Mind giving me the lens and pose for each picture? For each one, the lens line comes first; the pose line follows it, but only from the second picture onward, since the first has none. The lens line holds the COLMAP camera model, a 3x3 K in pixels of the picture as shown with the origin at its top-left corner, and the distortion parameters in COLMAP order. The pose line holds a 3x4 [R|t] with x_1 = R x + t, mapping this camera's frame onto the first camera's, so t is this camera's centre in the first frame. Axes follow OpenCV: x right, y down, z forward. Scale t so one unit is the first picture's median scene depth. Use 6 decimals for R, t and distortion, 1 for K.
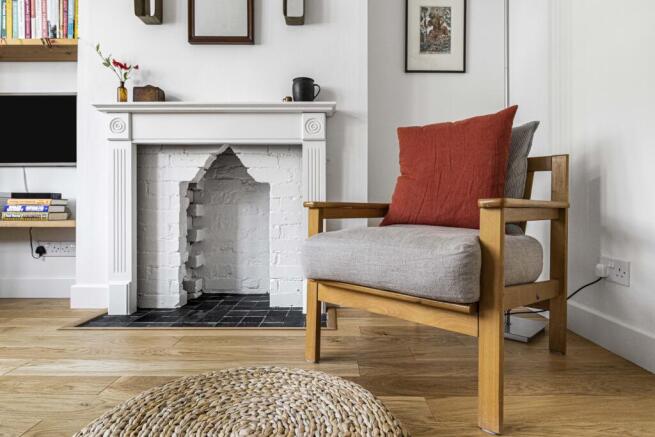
lens RADIAL K [[371.2, 0, 329.6], [0, 371.2, 219.0], [0, 0, 1]] dist [0.004662, -0.001793]
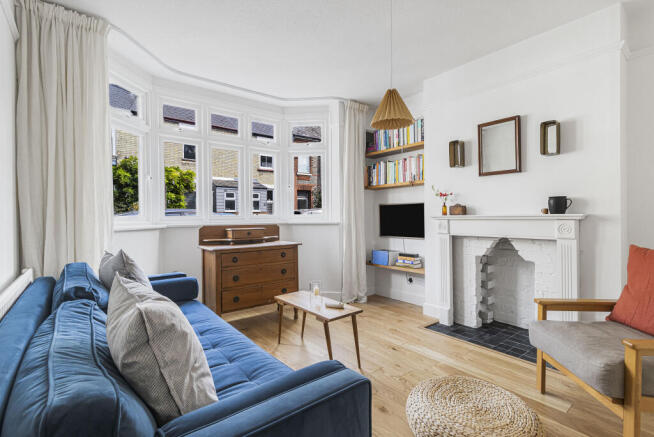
lens RADIAL K [[314.2, 0, 327.8], [0, 314.2, 216.3], [0, 0, 1]] dist [0.005317, 0.000308]
pose [[0.613188, -0.008034, -0.789896, 0.339607], [0.015733, 0.999874, 0.002044, -0.301727], [0.789780, -0.013681, 0.613237, -0.449939]]
